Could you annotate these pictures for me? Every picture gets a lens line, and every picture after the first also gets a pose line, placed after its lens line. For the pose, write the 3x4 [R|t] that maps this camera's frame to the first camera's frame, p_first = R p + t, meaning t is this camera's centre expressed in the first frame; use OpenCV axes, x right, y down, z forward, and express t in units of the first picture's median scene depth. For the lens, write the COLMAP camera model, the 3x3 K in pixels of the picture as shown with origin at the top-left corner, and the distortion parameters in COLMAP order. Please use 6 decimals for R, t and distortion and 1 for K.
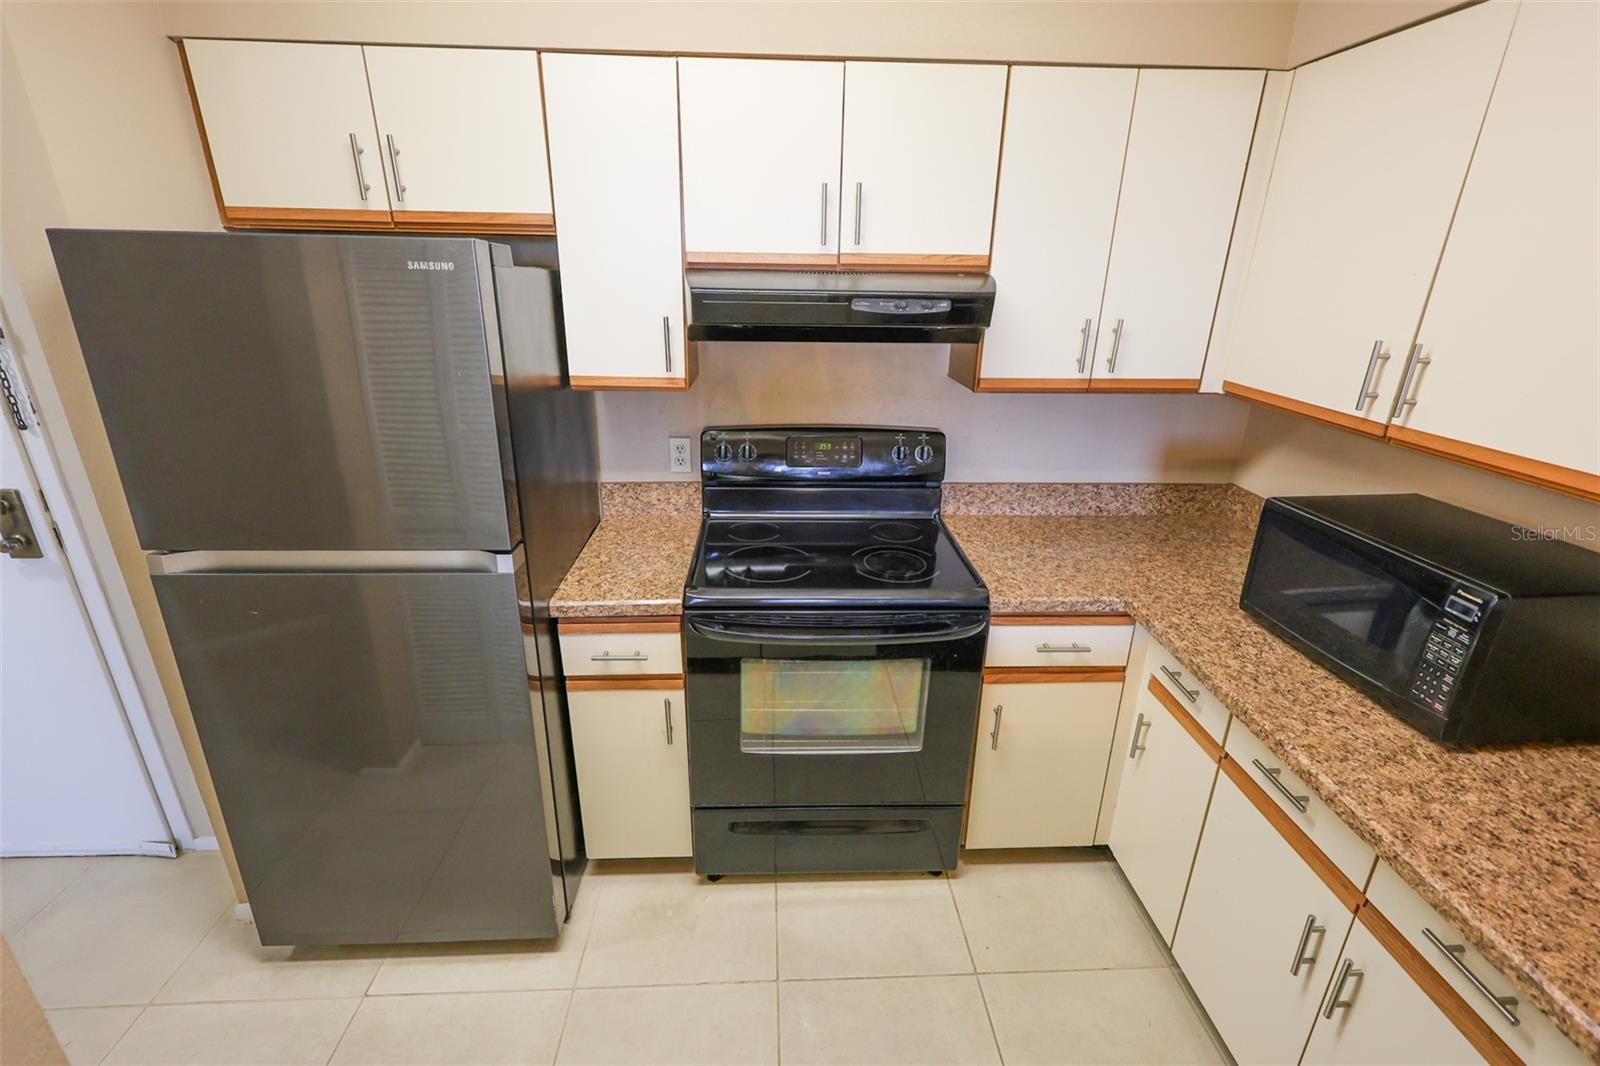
lens RADIAL K [[717.8, 0, 790.7], [0, 717.8, 528.9], [0, 0, 1]] dist [0.001387, 0.000462]
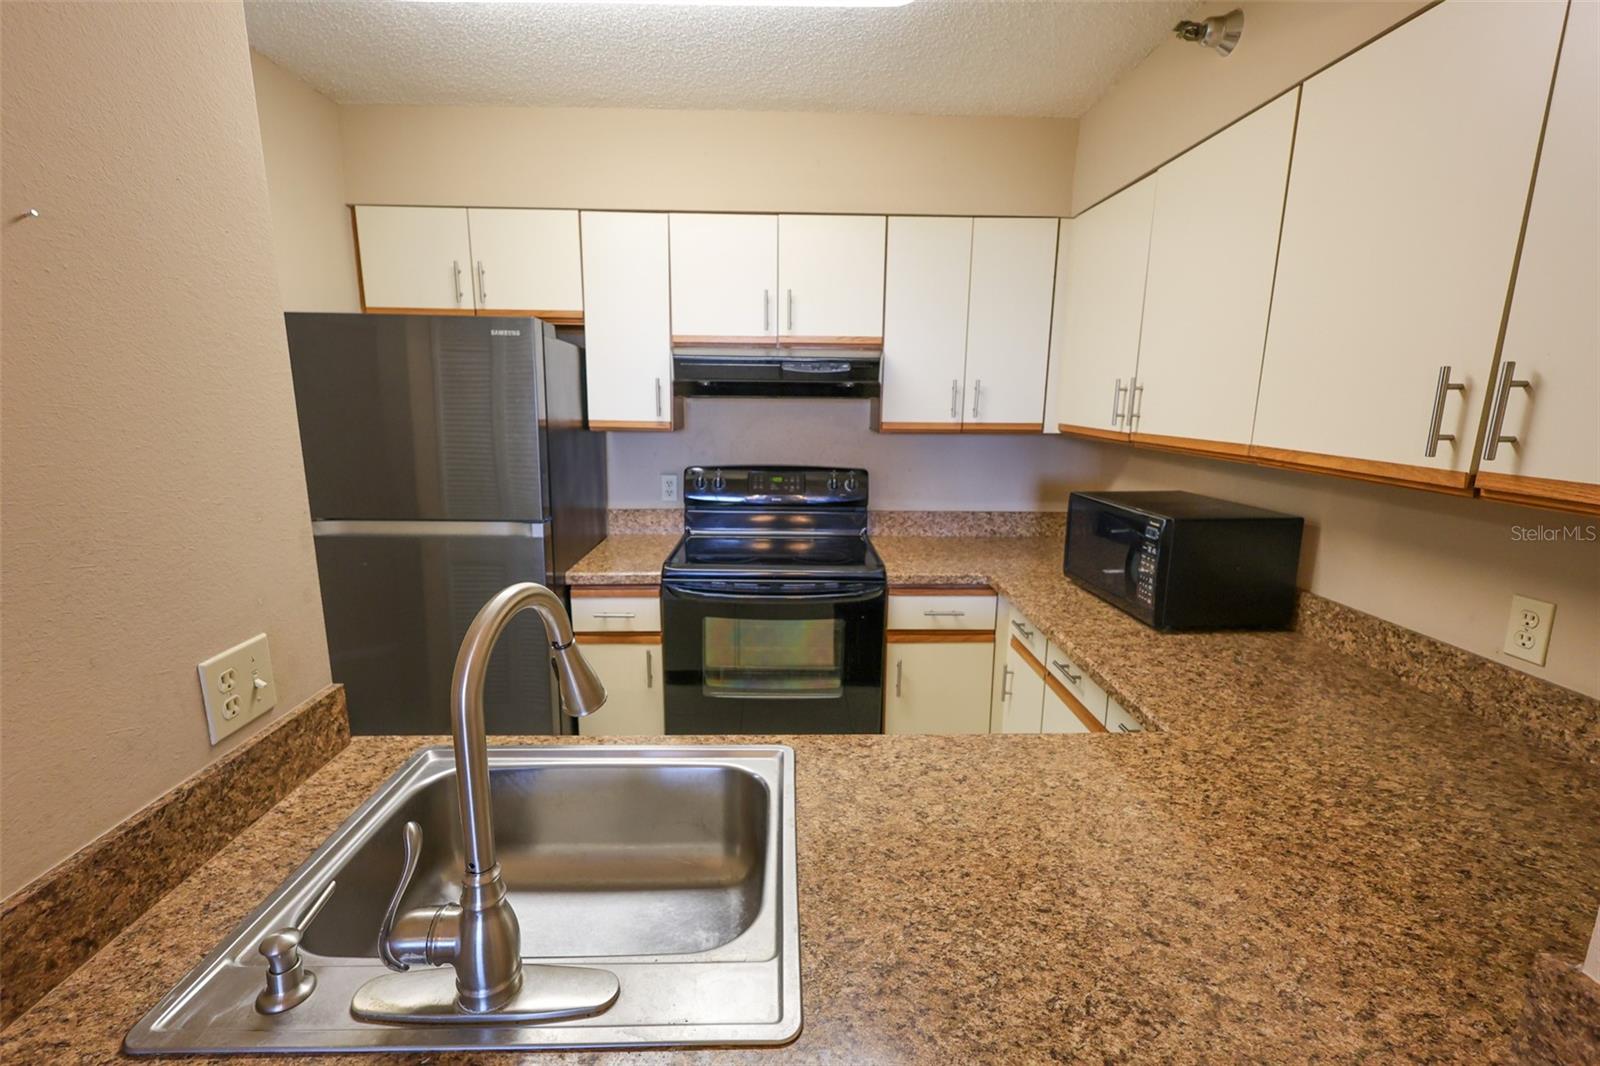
lens RADIAL K [[717.8, 0, 790.7], [0, 717.8, 528.9], [0, 0, 1]] dist [0.001387, 0.000462]
pose [[0.999751, 0.001147, -0.022285, 0.121901], [-0.004887, 0.985687, -0.168514, 0.236540], [0.021773, 0.168581, 0.985447, -0.350264]]
